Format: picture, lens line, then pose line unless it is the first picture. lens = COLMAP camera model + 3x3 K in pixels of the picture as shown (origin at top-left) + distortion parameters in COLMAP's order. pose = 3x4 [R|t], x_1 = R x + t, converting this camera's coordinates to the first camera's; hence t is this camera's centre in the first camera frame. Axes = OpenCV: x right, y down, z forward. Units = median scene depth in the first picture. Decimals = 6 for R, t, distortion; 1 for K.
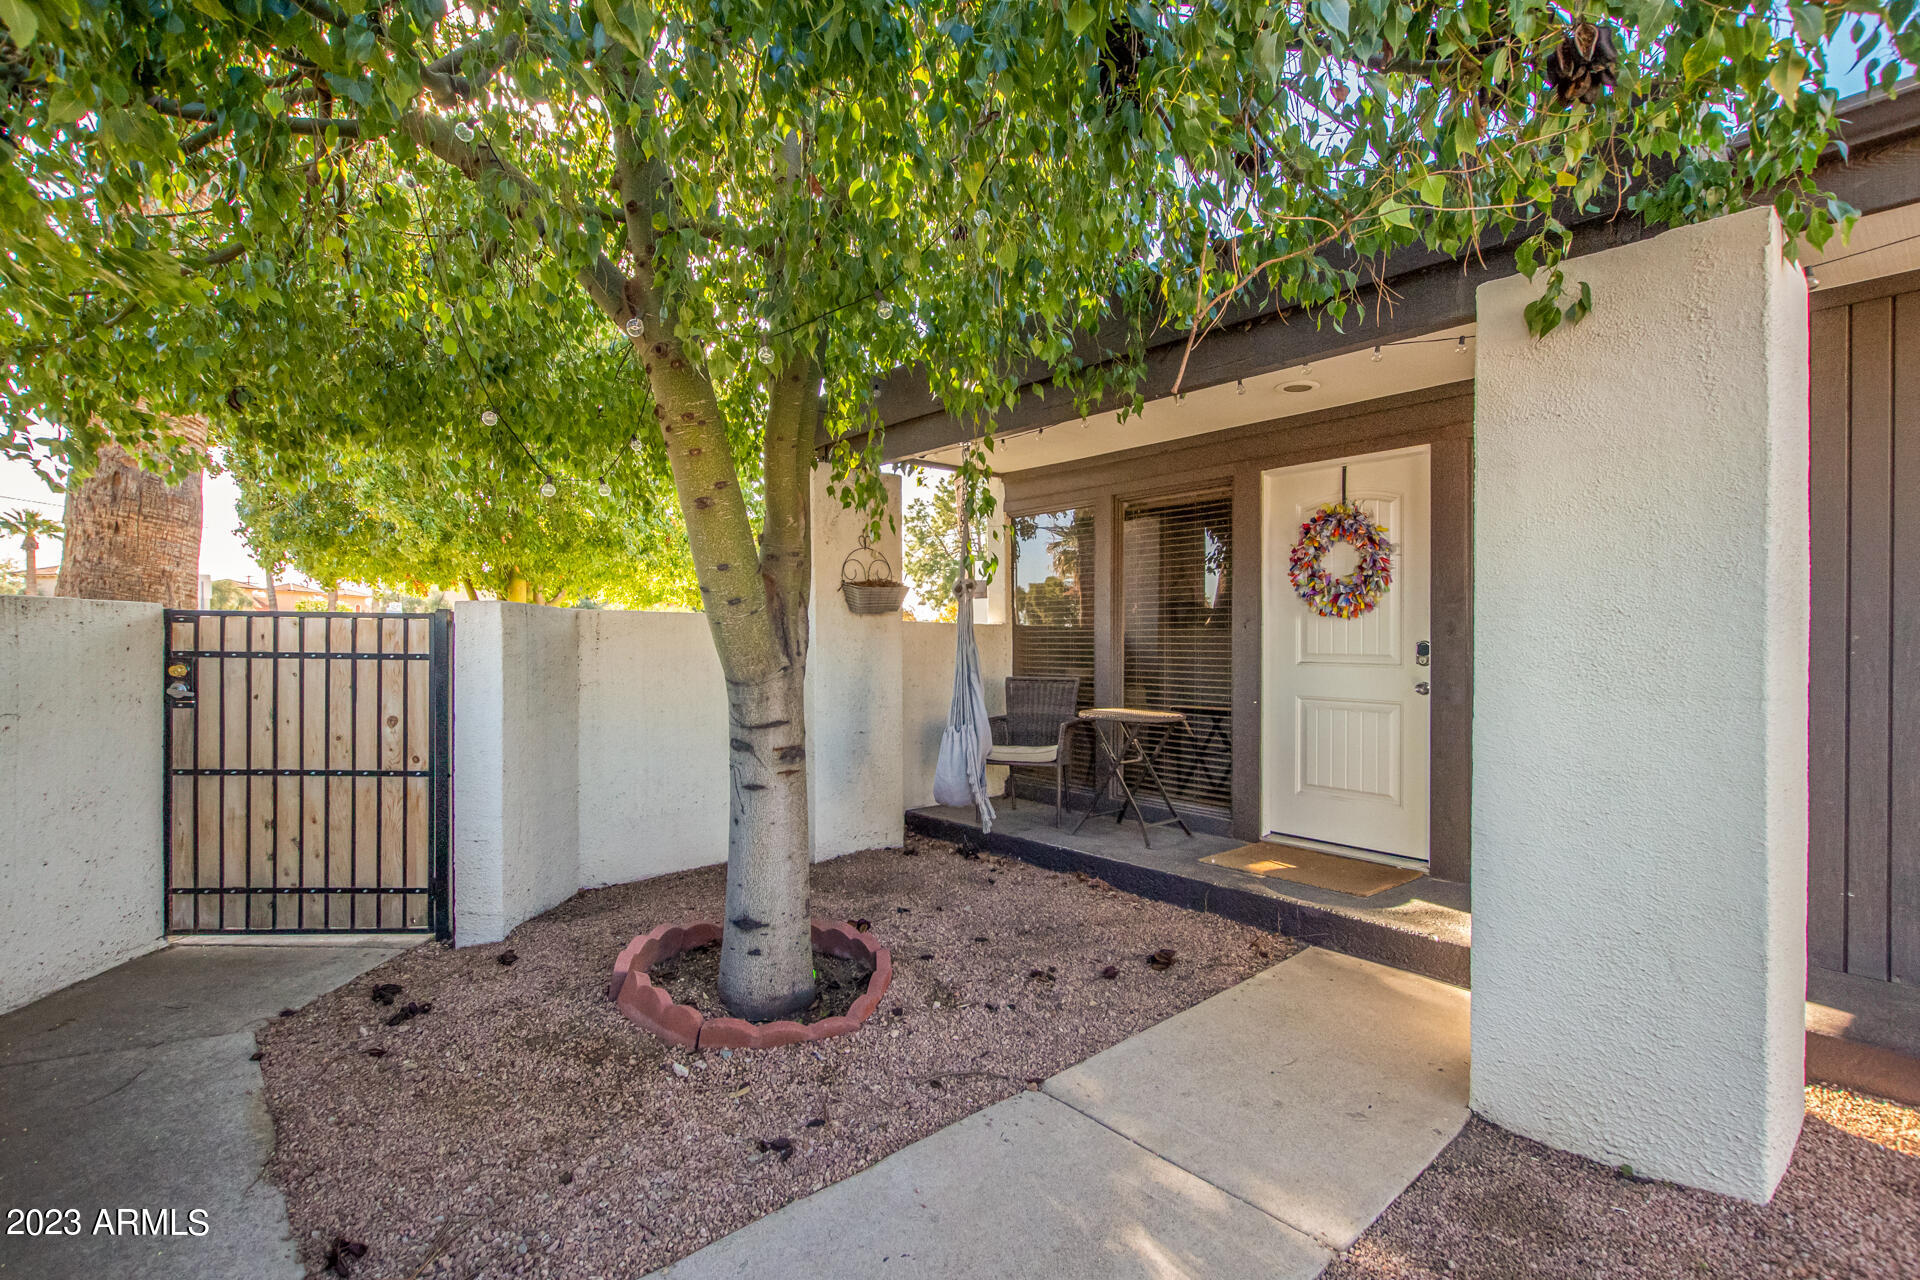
lens RADIAL K [[873.7, 0, 977.5], [0, 873.7, 662.7], [0, 0, 1]] dist [0.001294, 0.000281]
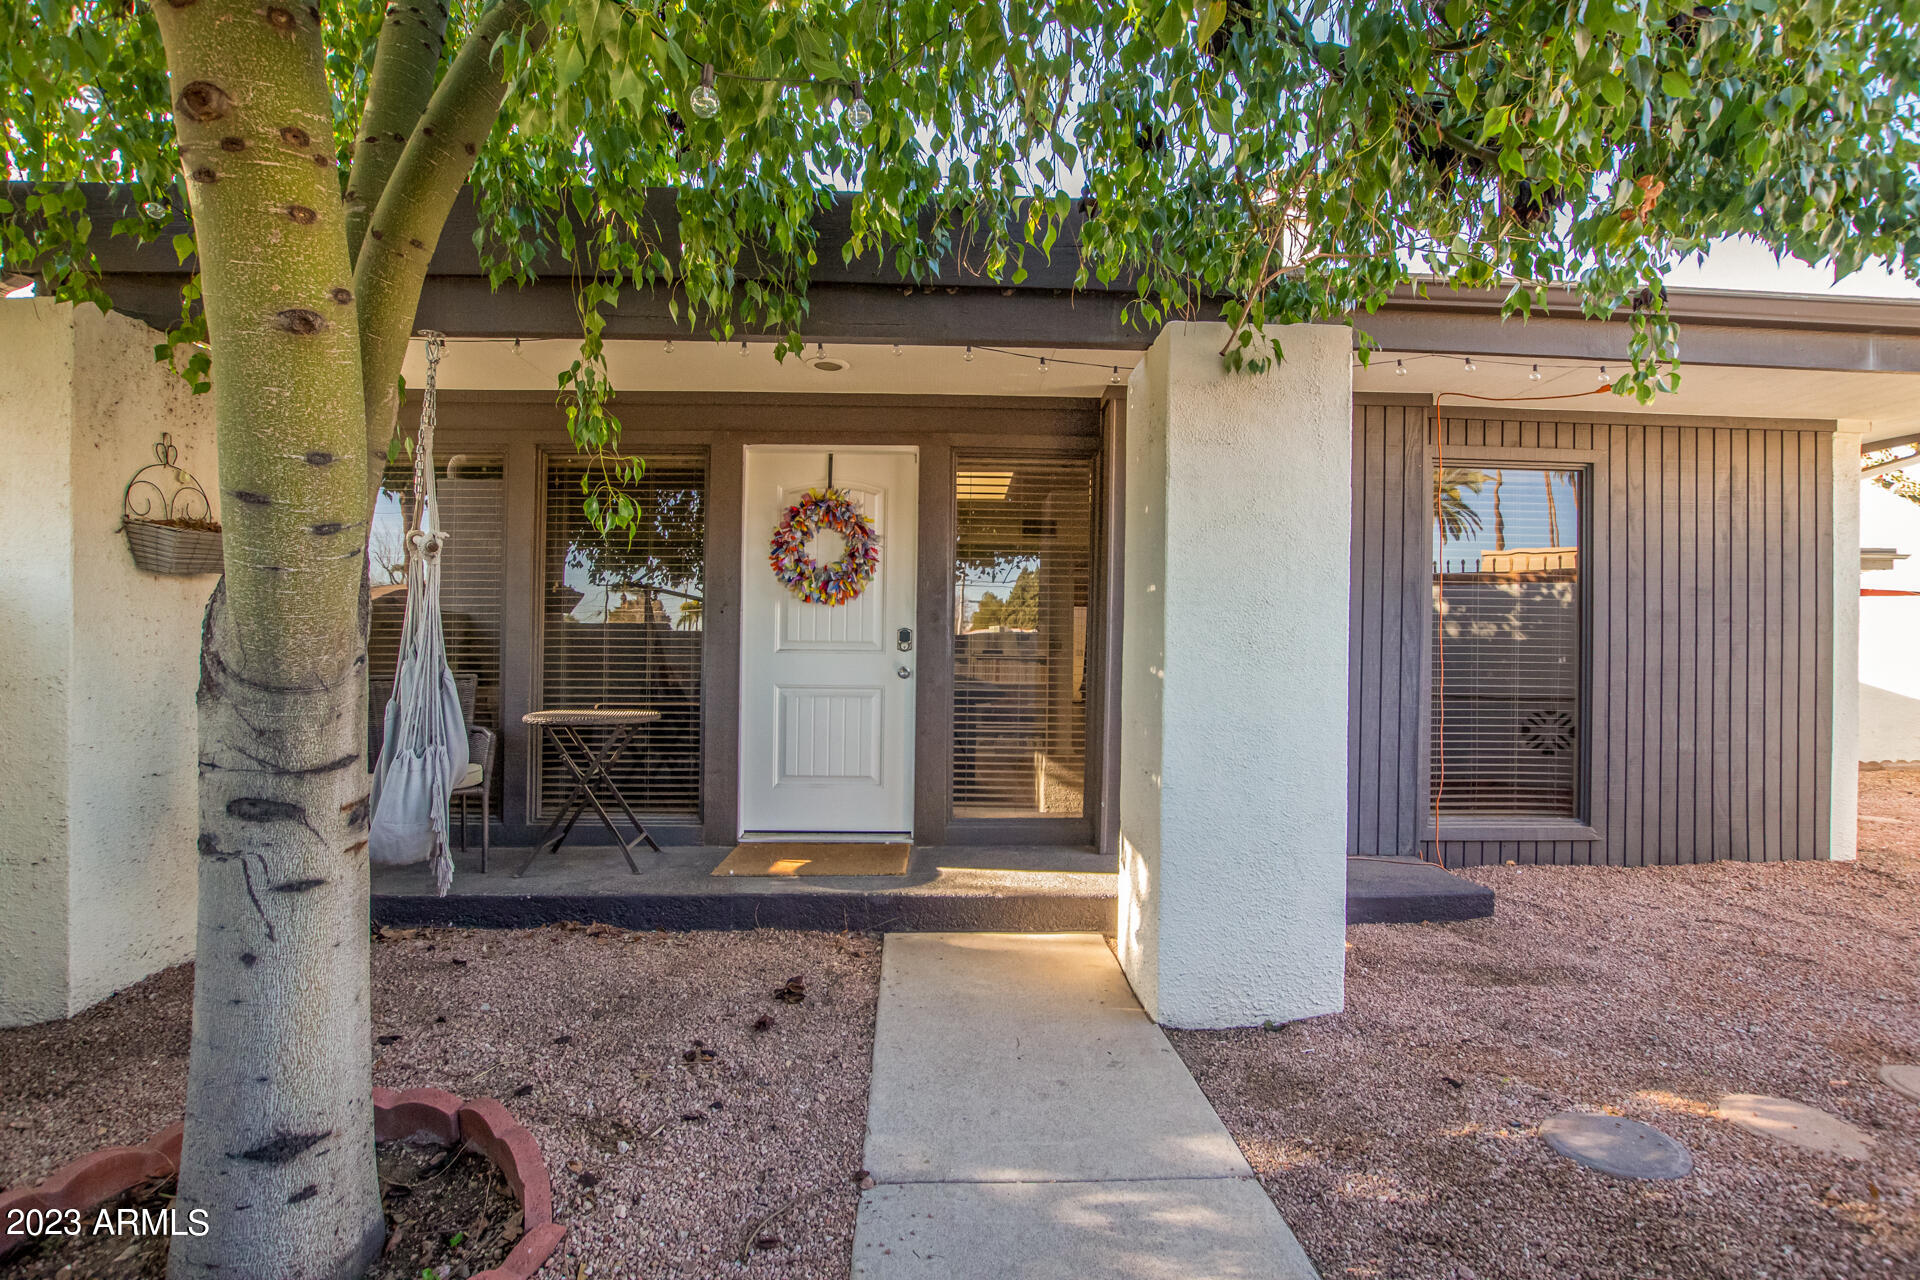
lens RADIAL K [[882.4, 0, 967.6], [0, 882.4, 659.2], [0, 0, 1]] dist [-0.028382, 0.001510]
pose [[0.638866, -0.015363, 0.769164, -0.341413], [0.014446, 0.999864, 0.007972, 0.007007], [-0.769182, 0.006018, 0.639001, 0.306910]]
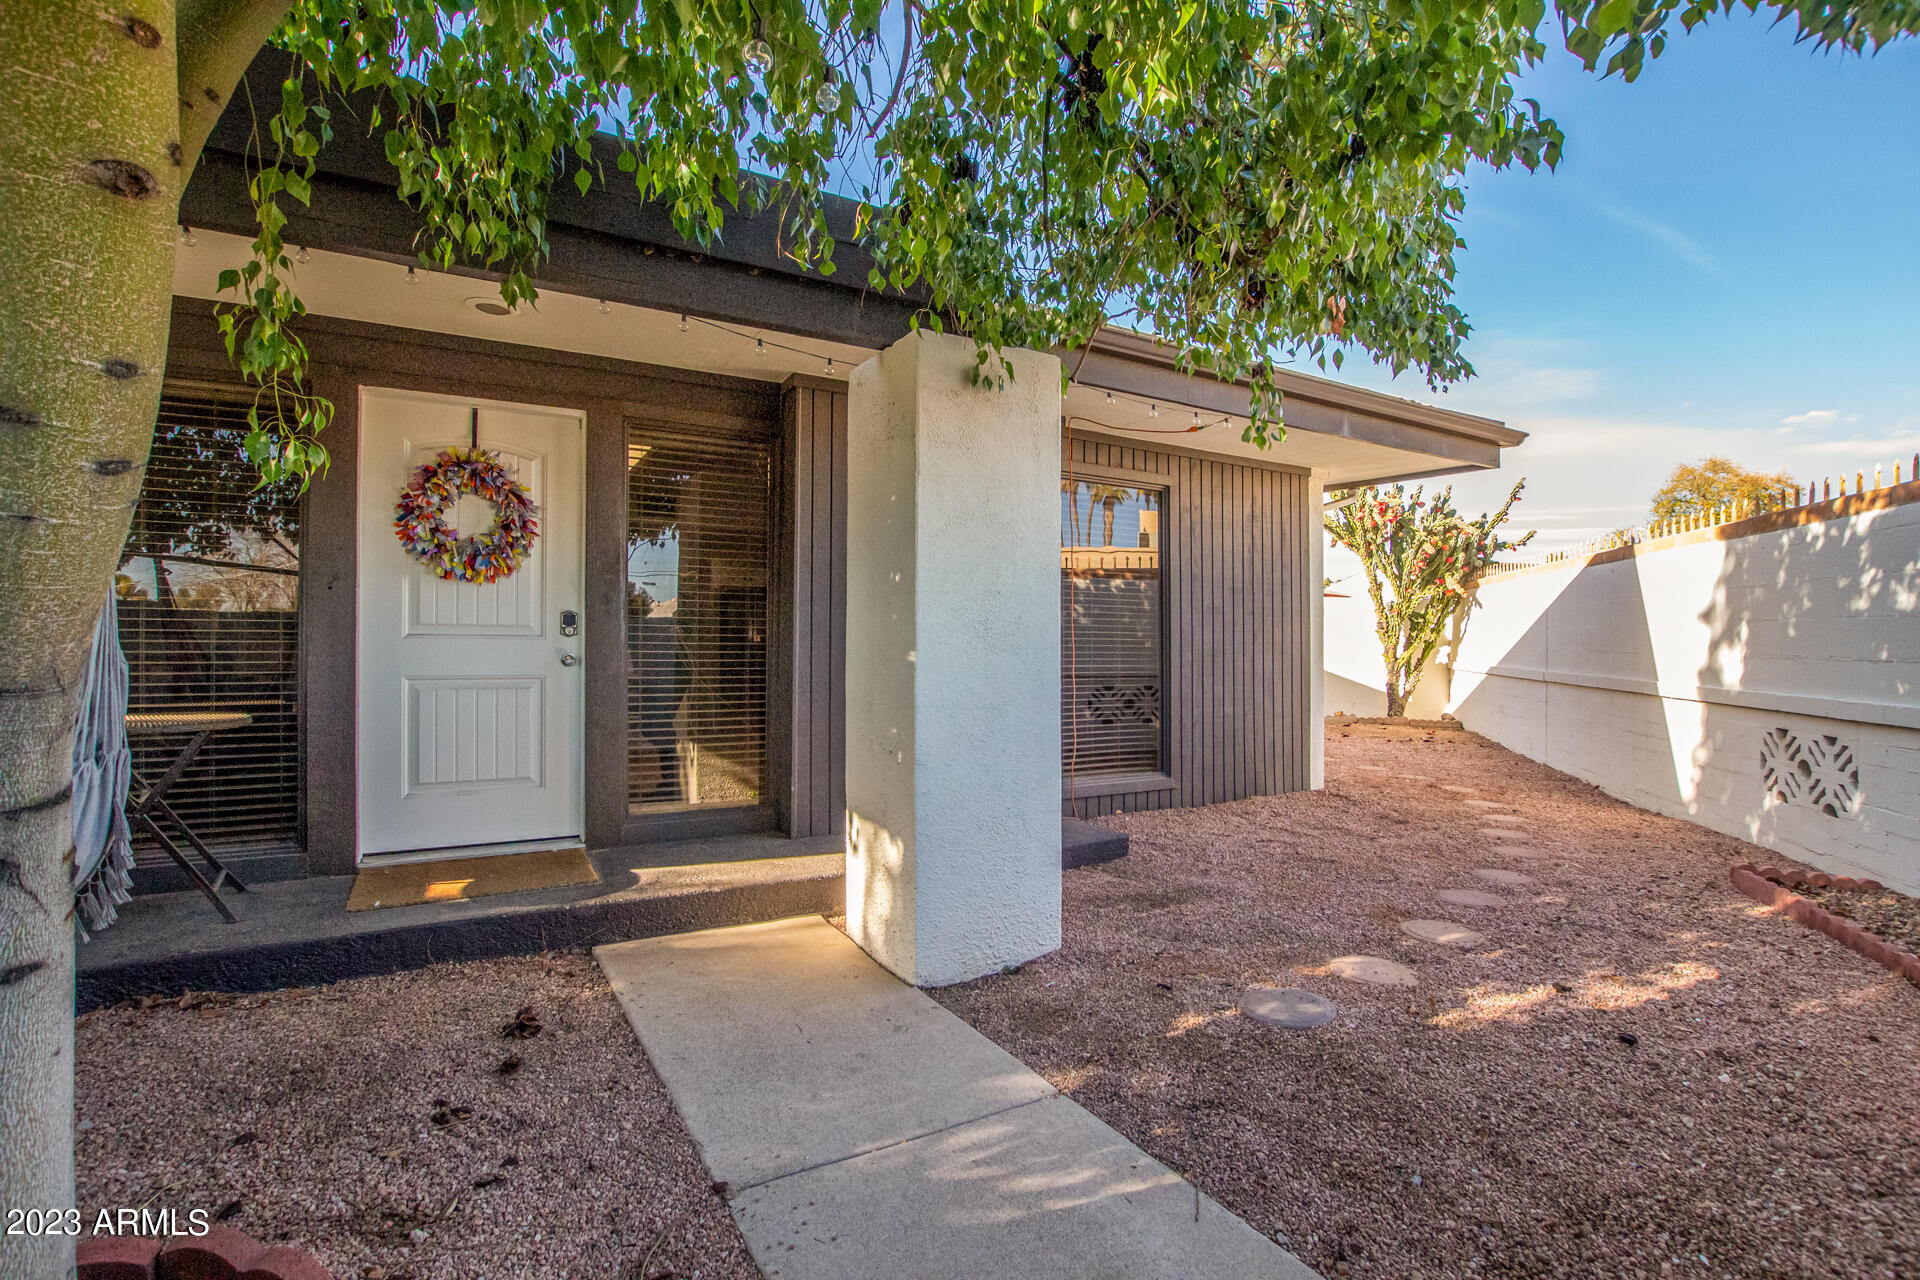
lens RADIAL K [[890.2, 0, 966.4], [0, 890.2, 642.2], [0, 0, 1]] dist [-0.035495, 0.007513]
pose [[0.202225, -0.014271, 0.979235, -0.451400], [0.011804, 0.999857, 0.012133, 0.003660], [-0.979268, 0.009105, 0.202364, 0.463739]]
